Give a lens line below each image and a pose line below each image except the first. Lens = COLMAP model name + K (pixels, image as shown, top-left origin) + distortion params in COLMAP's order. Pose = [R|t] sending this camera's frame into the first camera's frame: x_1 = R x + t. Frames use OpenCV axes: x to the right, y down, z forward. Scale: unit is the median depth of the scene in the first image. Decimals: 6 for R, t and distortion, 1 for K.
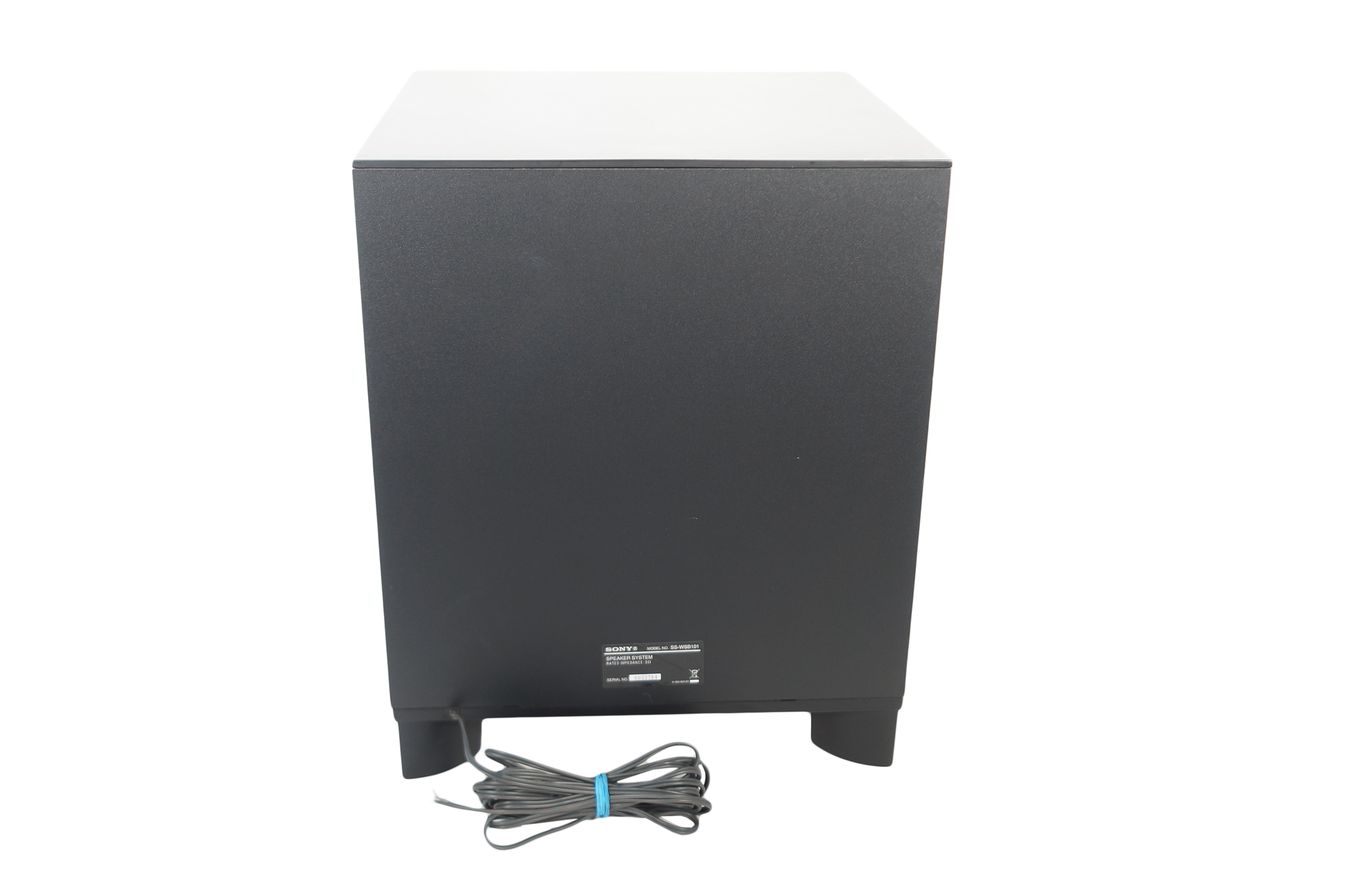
lens RADIAL K [[1477.3, 0, 667.5], [0, 1477.3, 447.7], [0, 0, 1]] dist [-0.019141, 0.000000]
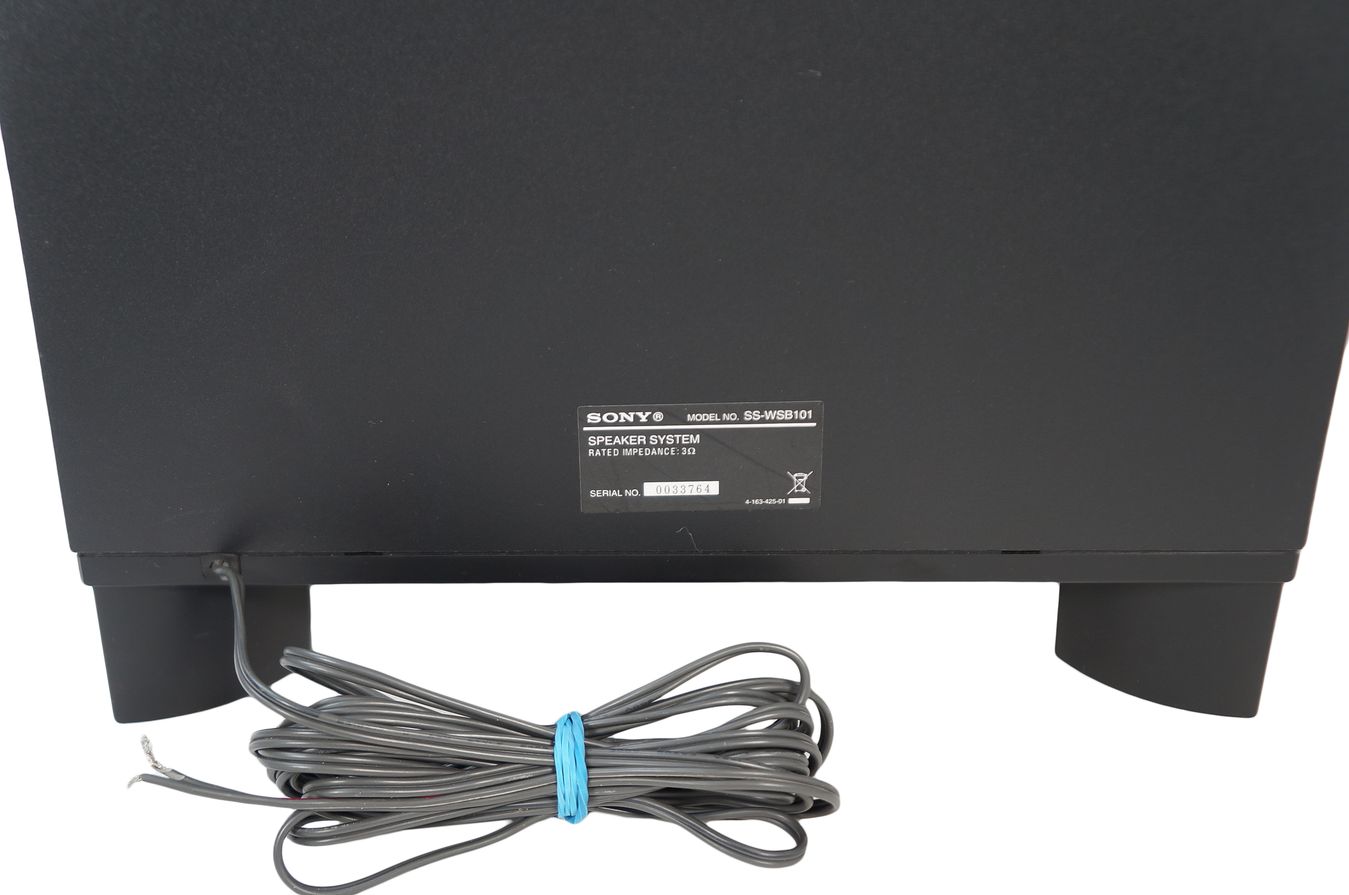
lens RADIAL K [[1827.4, 0, 679.3], [0, 1827.4, 445.8], [0, 0, 1]] dist [0.061750, 0.000000]
pose [[0.999715, 0.021180, 0.011024, -0.021775], [-0.021843, 0.997712, 0.063986, 0.111998], [-0.009644, -0.064208, 0.997890, 0.492882]]
